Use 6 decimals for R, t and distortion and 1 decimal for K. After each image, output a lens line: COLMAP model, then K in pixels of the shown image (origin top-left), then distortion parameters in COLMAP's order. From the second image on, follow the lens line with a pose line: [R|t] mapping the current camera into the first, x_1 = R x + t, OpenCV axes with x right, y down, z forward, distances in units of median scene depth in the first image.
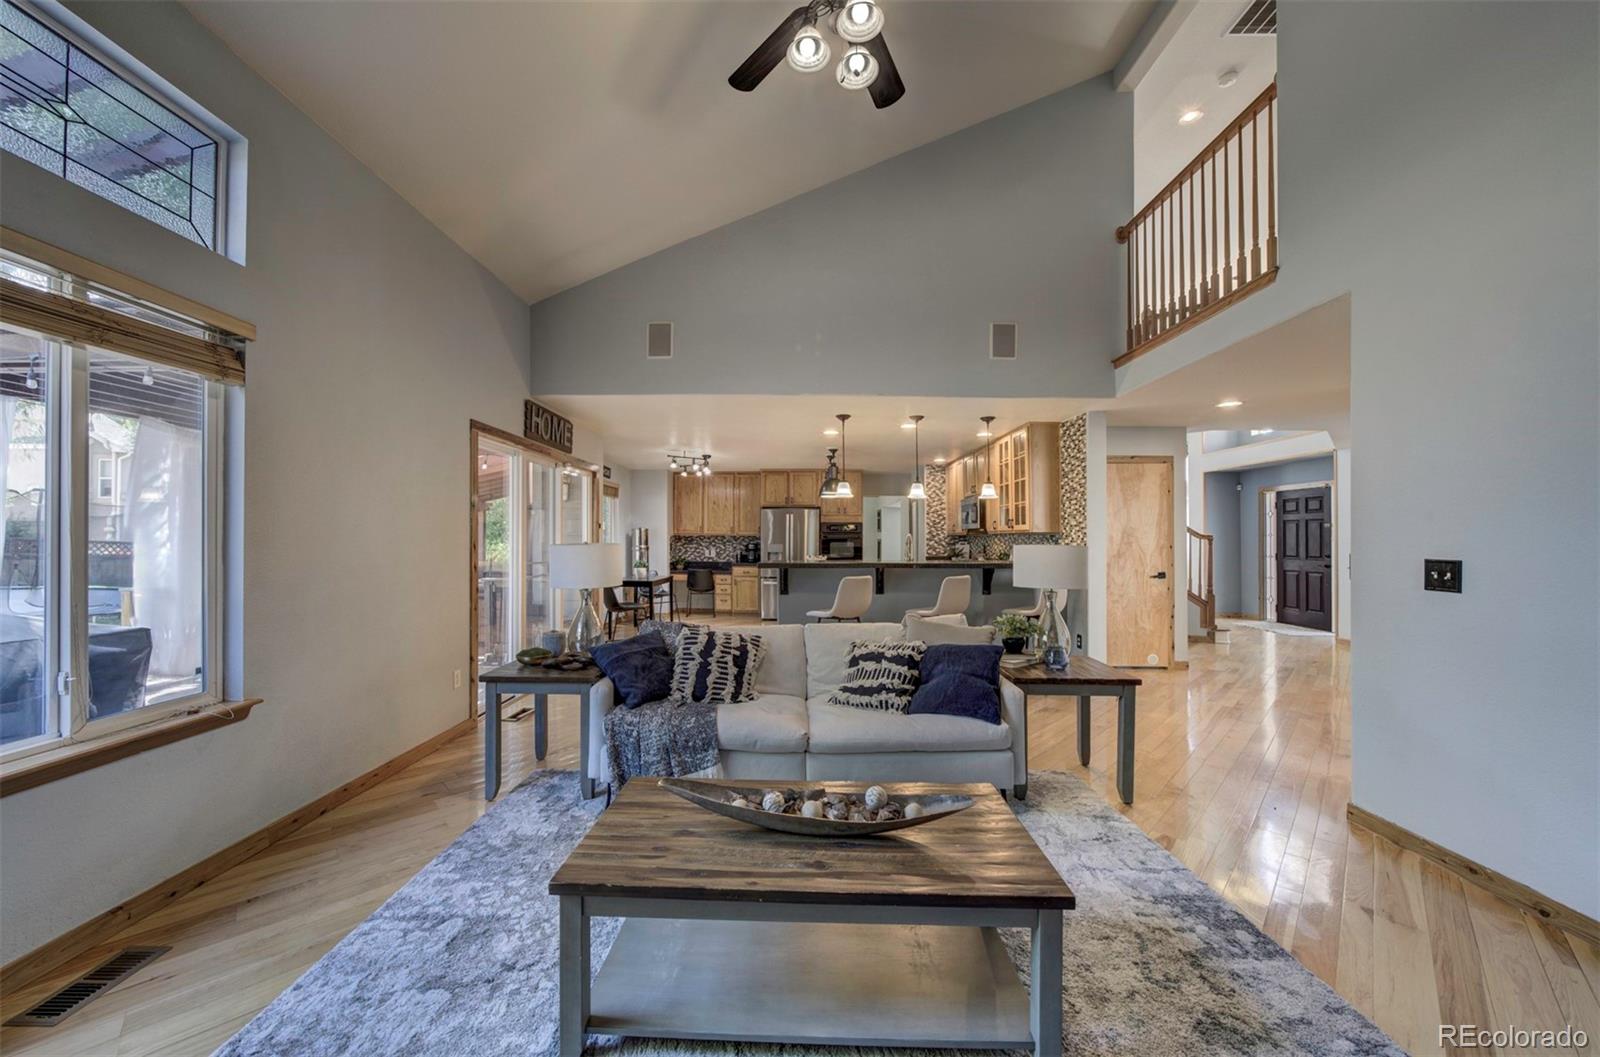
lens RADIAL K [[557.2, 0, 794.6], [0, 557.2, 533.5], [0, 0, 1]] dist [0.007654, -0.000083]
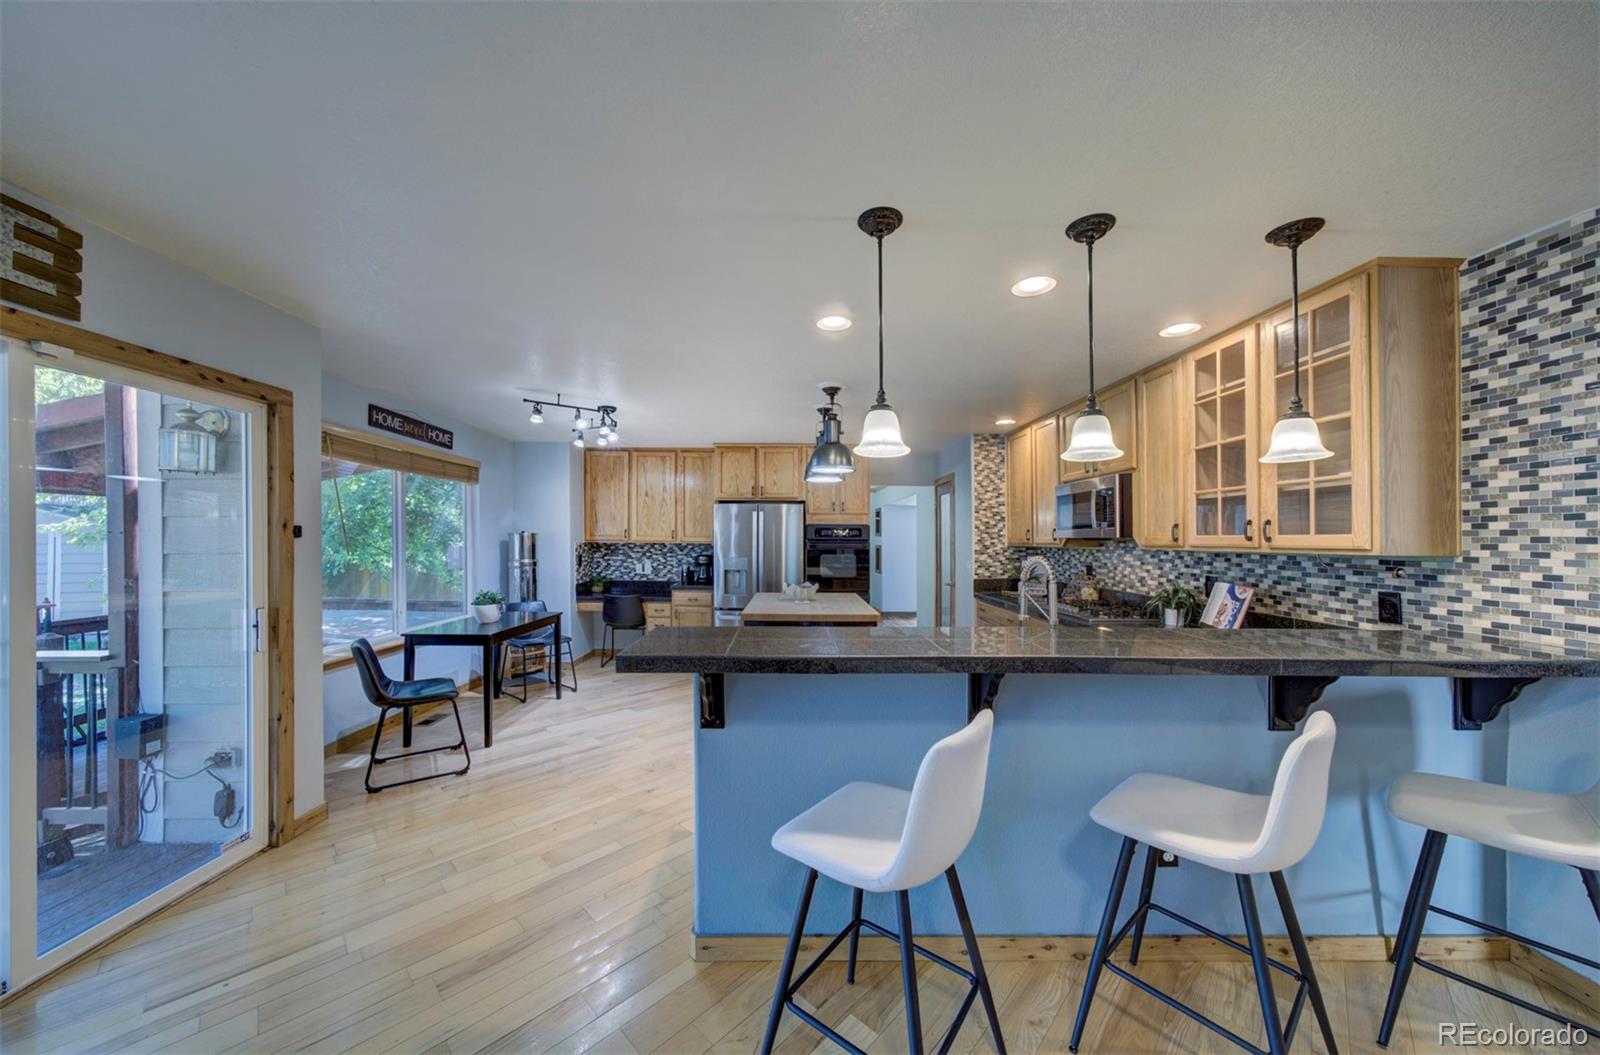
lens RADIAL K [[547.0, 0, 799.2], [0, 547.0, 534.6], [0, 0, 1]] dist [-0.000654, -0.000017]
pose [[0.999201, 0.003496, 0.039806, 0.013082], [-0.003551, 0.999993, 0.001315, -0.008415], [-0.039801, -0.001455, 0.999207, 0.343003]]
